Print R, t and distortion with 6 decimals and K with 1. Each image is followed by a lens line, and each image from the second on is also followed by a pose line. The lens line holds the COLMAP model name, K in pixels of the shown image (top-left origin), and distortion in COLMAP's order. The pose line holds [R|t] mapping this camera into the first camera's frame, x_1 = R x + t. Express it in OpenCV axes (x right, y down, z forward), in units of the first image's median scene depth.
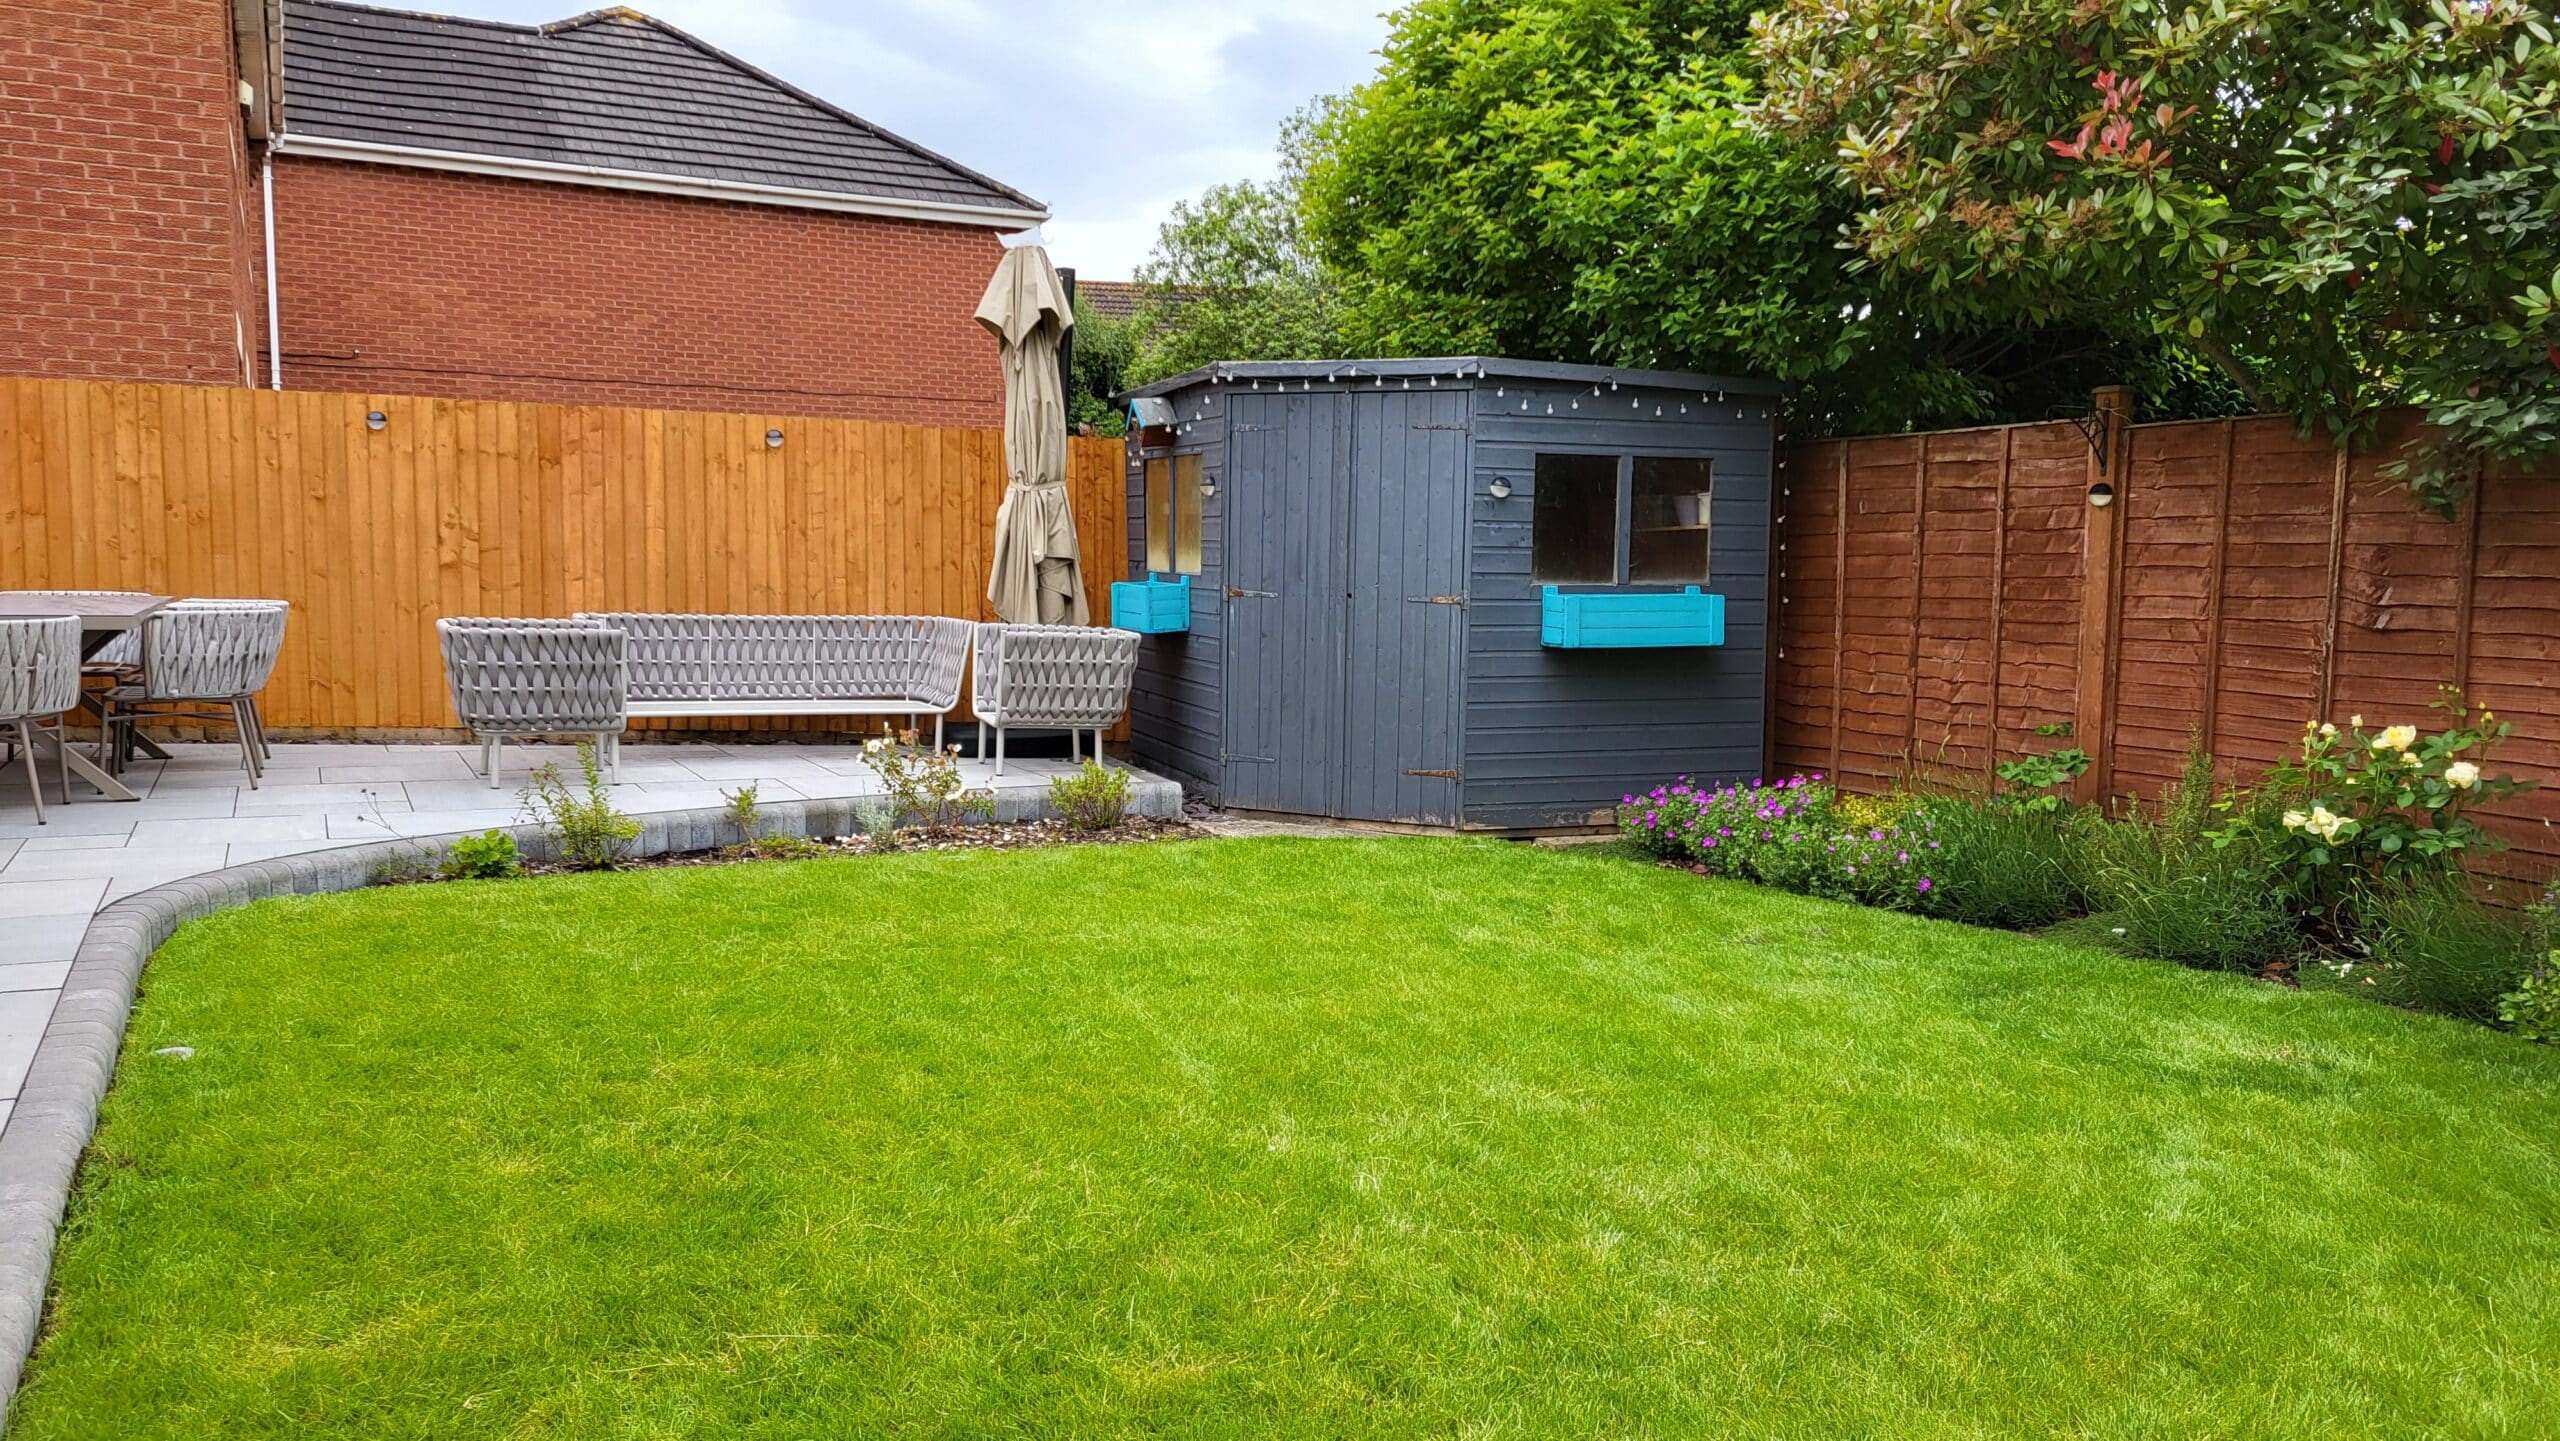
lens RADIAL K [[1991.3, 0, 1211.2], [0, 1991.3, 721.5], [0, 0, 1]] dist [0.103031, -0.068876]
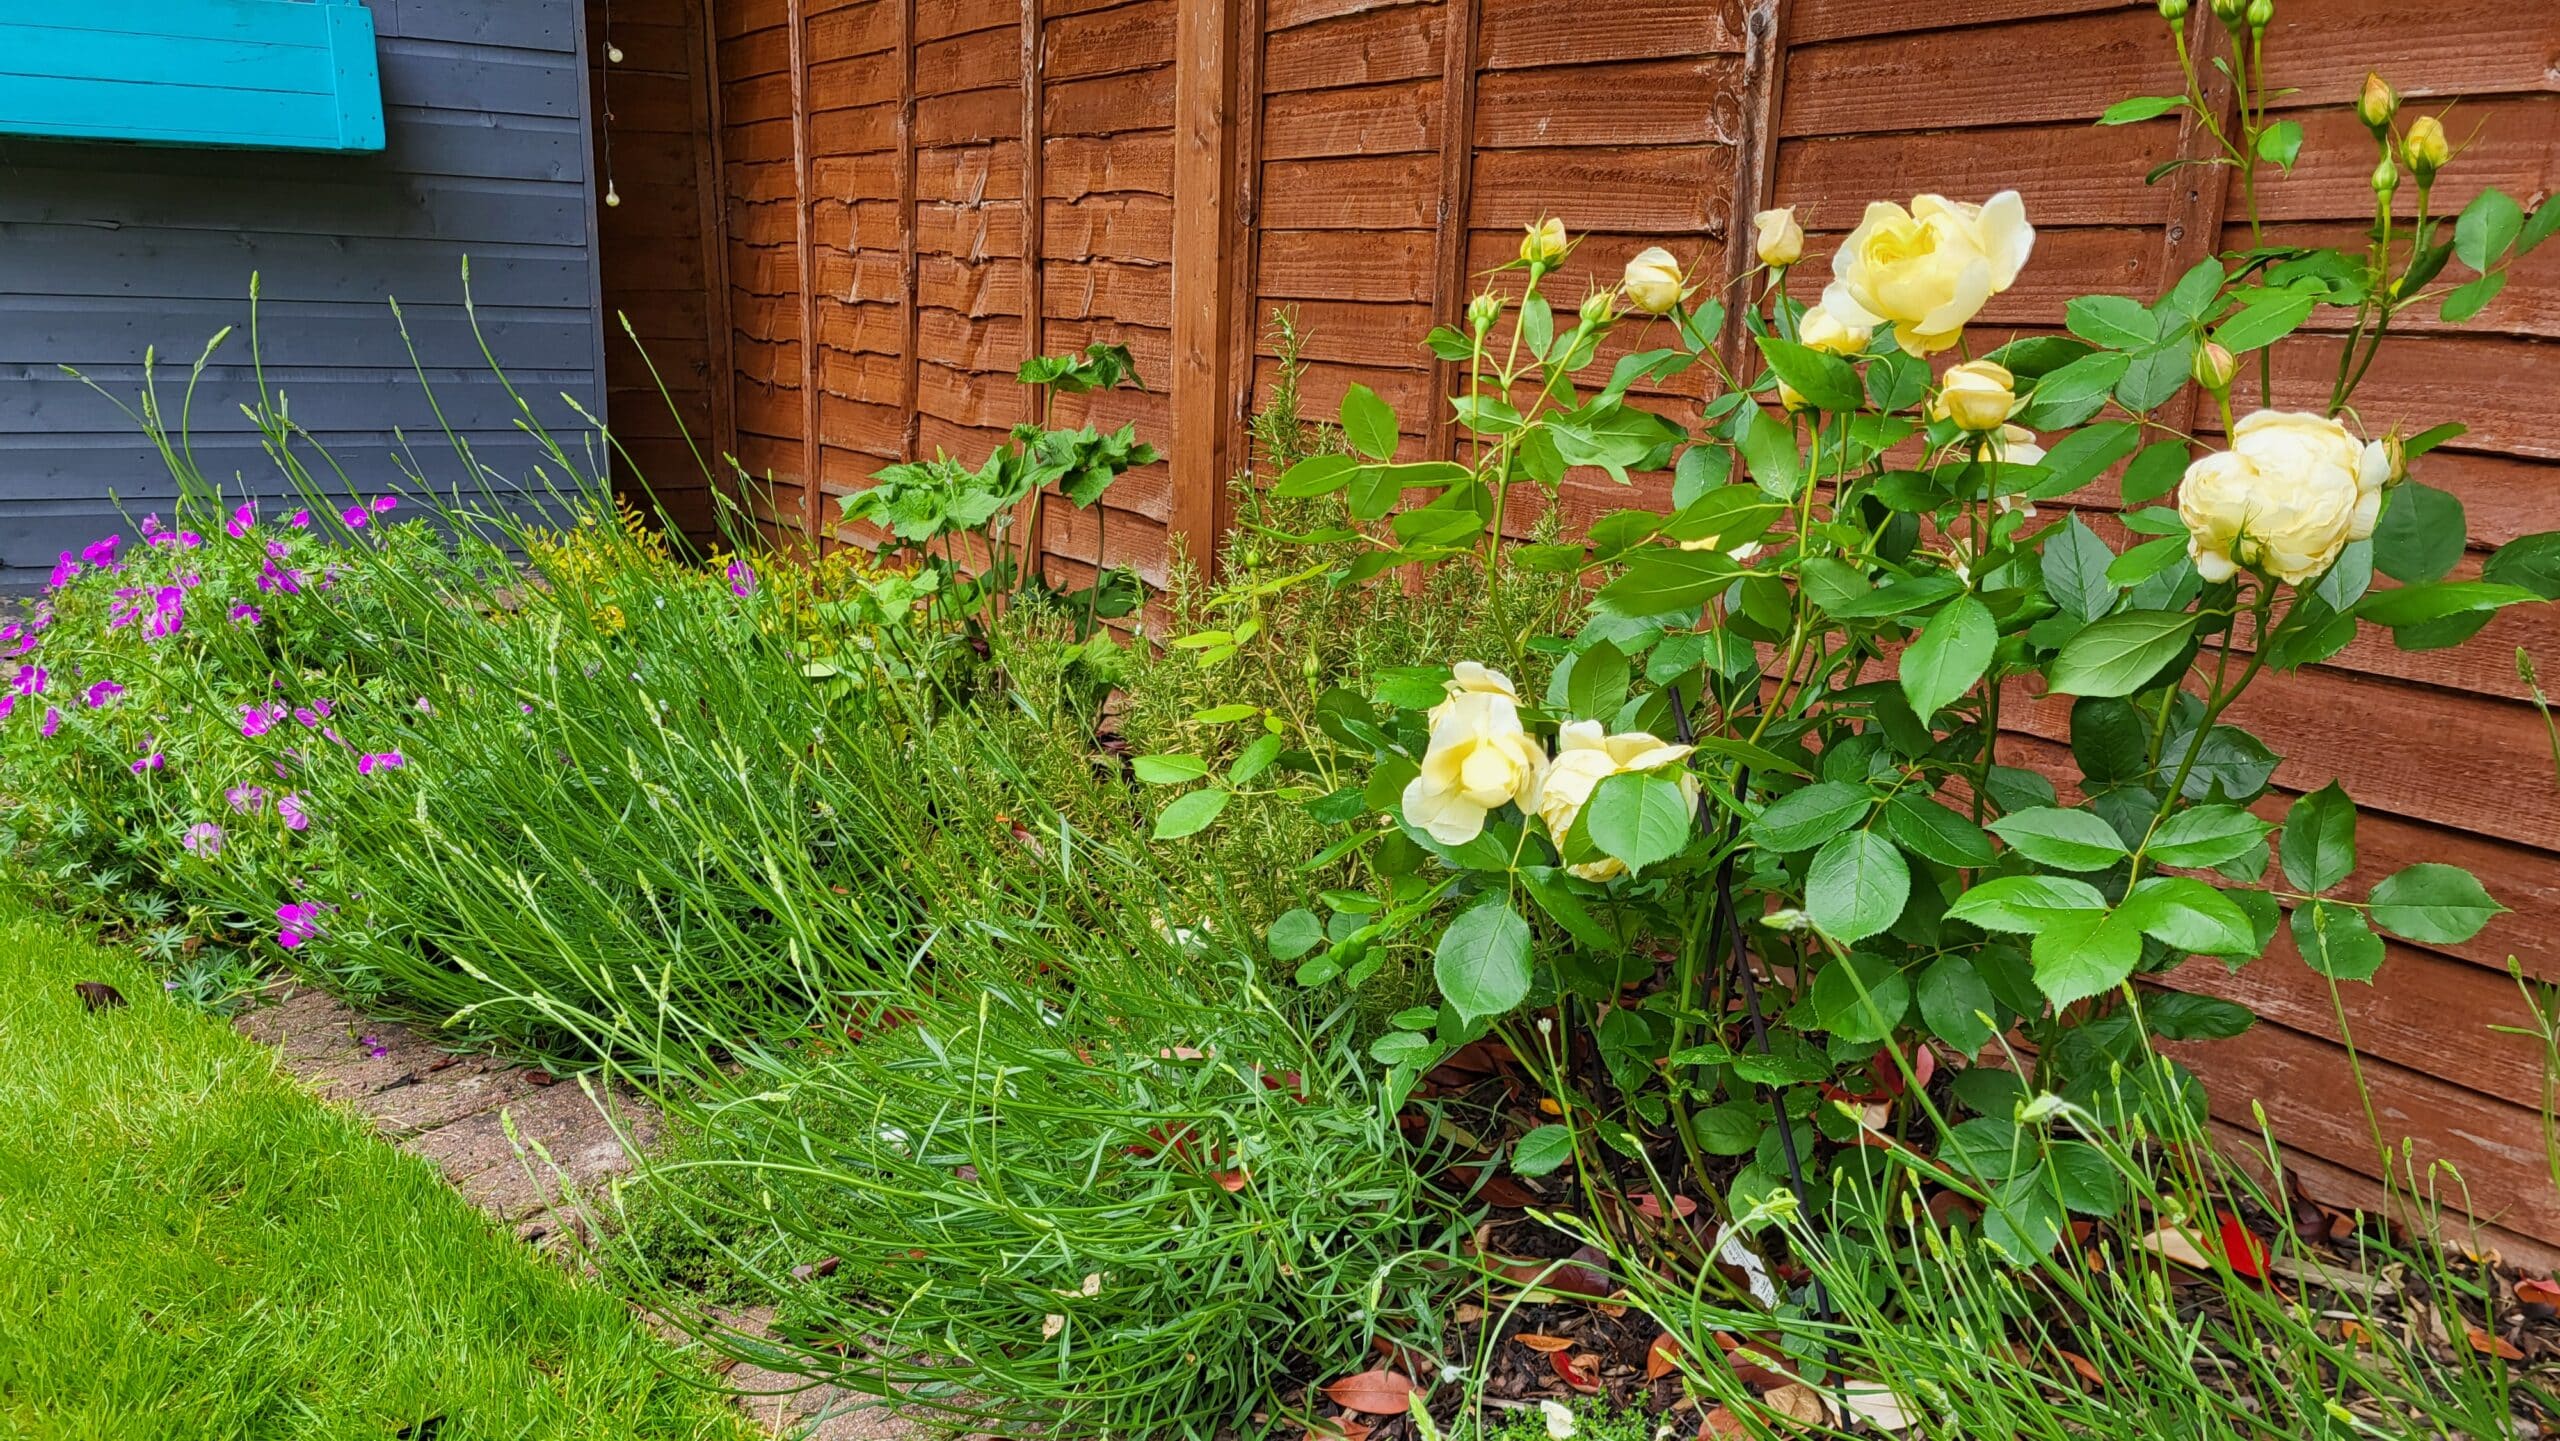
lens RADIAL K [[1991.3, 0, 1211.2], [0, 1991.3, 721.5], [0, 0, 1]] dist [0.103031, -0.068876]
pose [[0.989037, -0.020753, 0.146205, 0.294121], [0.000496, 0.990537, 0.137244, 0.012606], [-0.147670, -0.135667, 0.979688, 0.497122]]
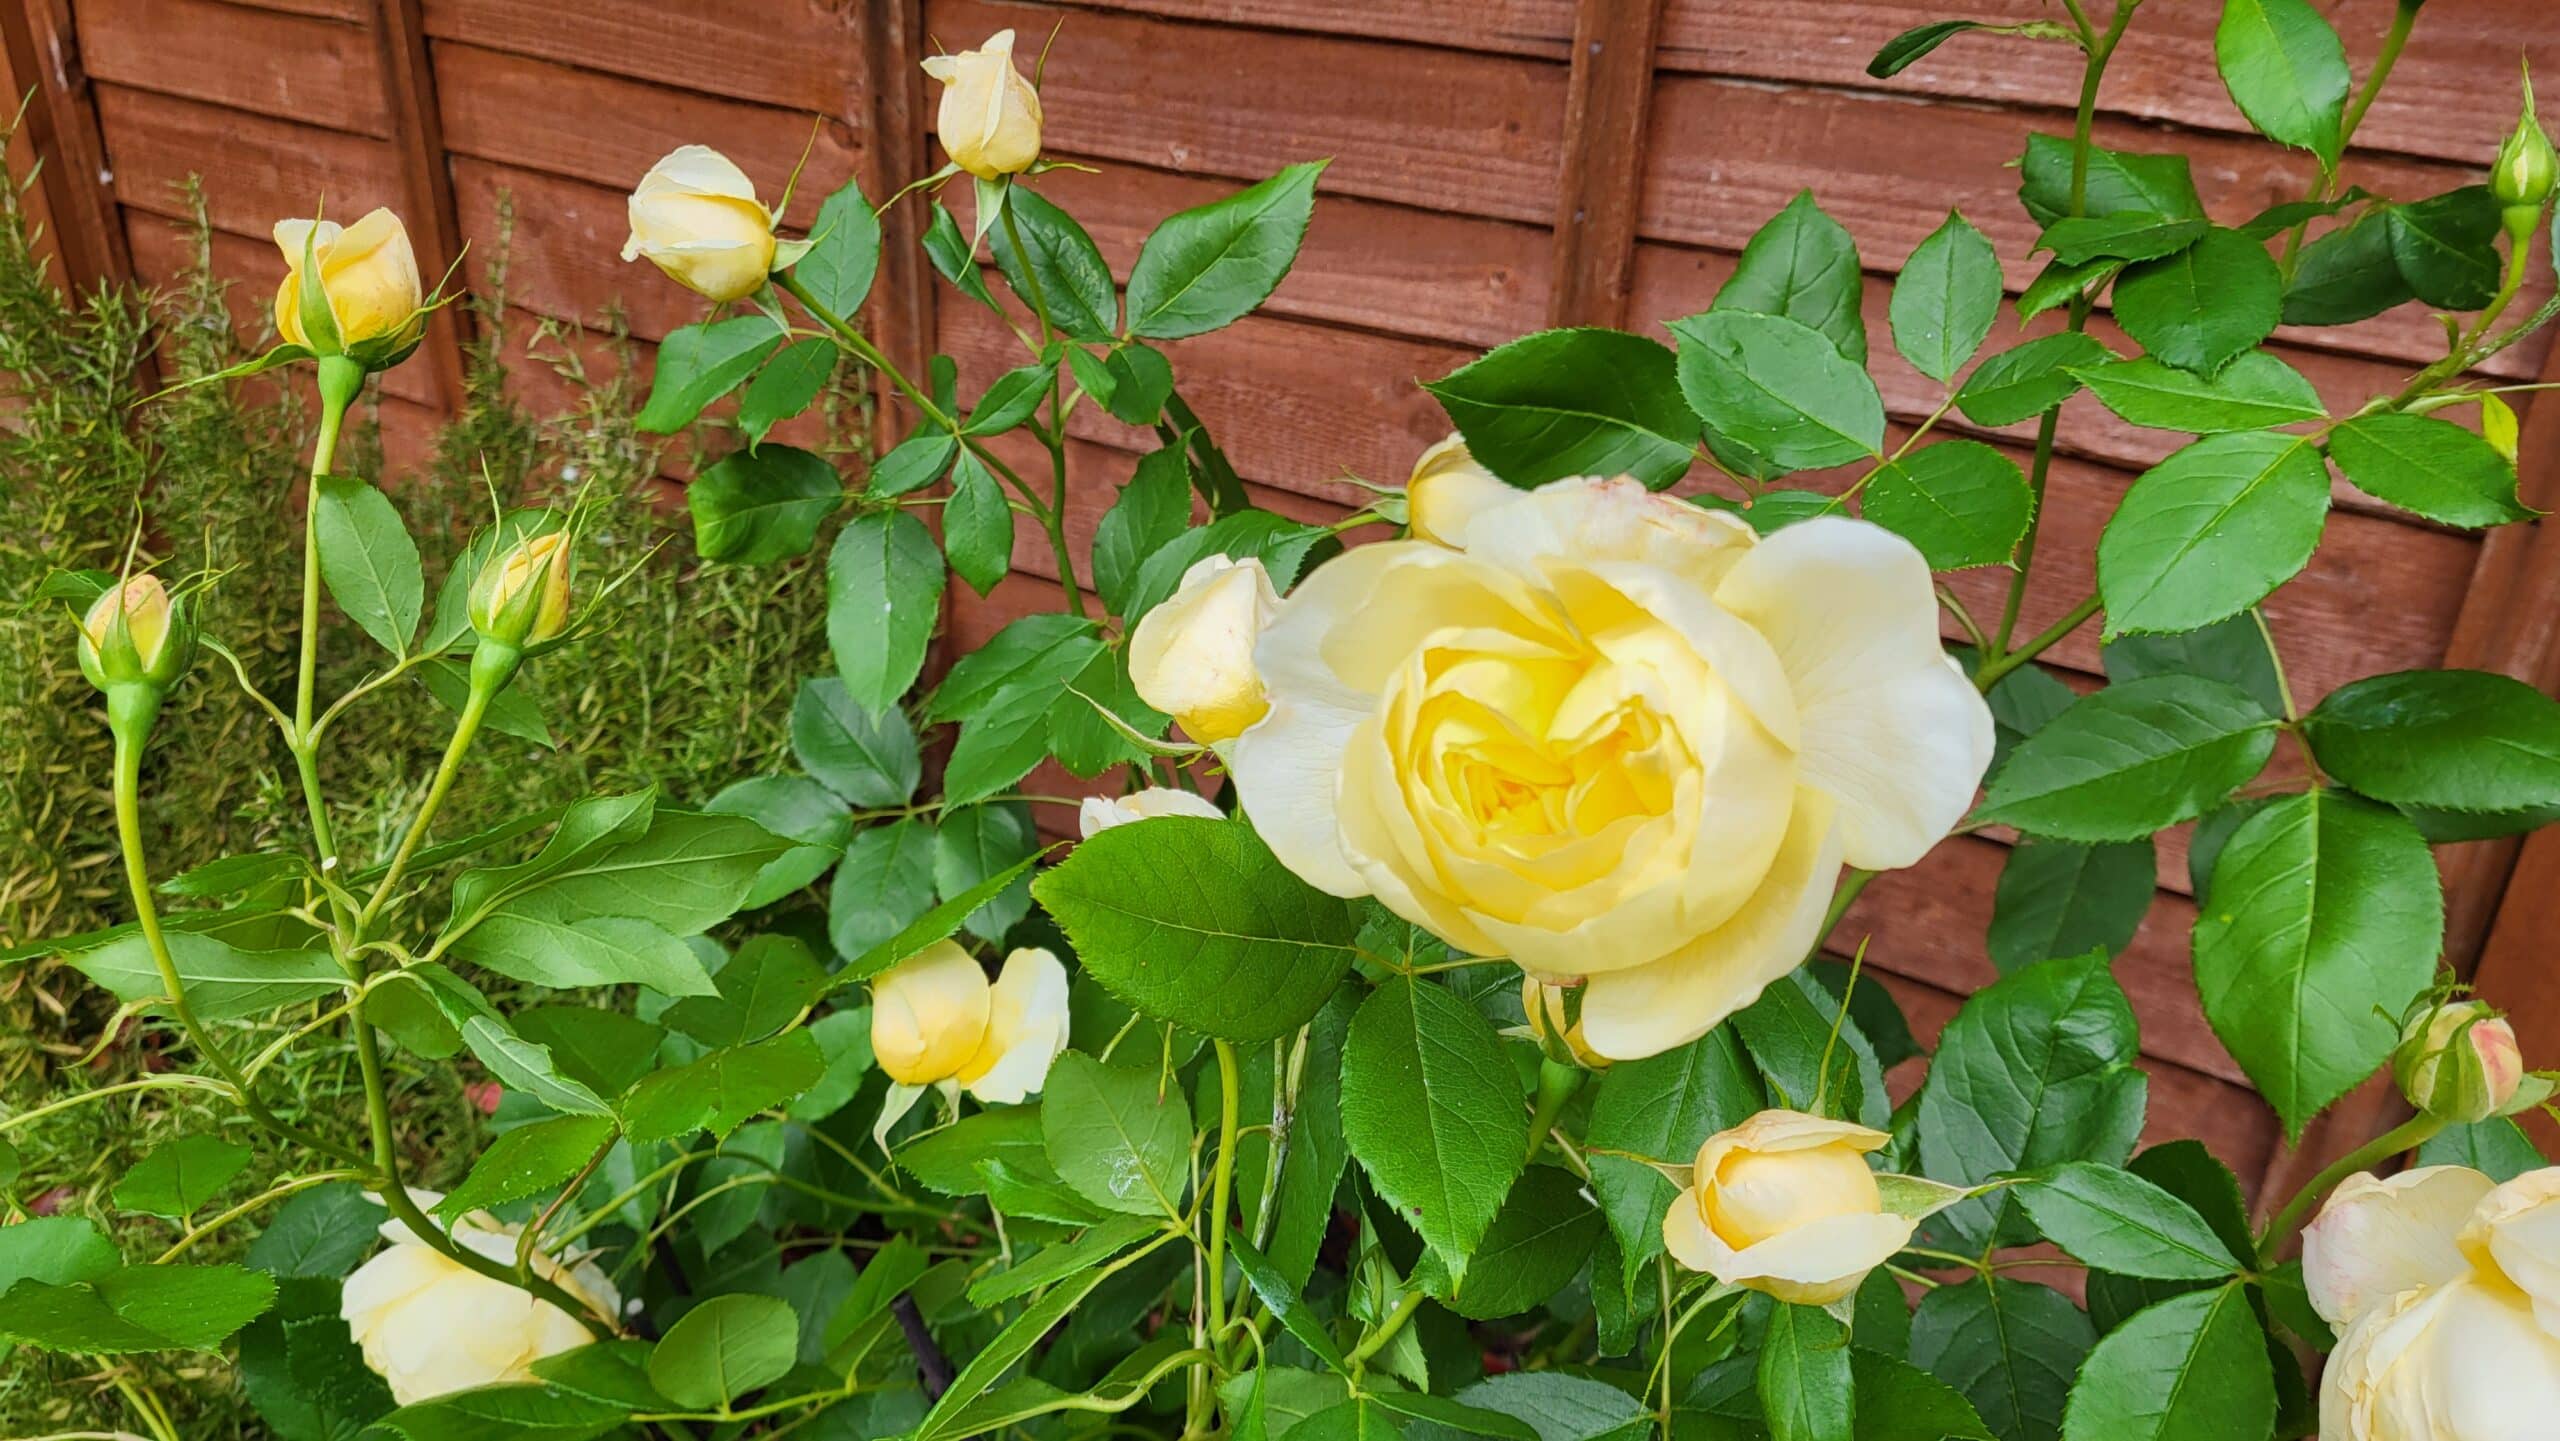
lens RADIAL K [[1991.3, 0, 1211.2], [0, 1991.3, 721.5], [0, 0, 1]] dist [0.103031, -0.068876]
pose [[0.849071, -0.242923, 0.469113, 0.325129], [0.033485, 0.910964, 0.411123, -0.007248], [-0.527217, -0.333365, 0.781608, 0.570774]]
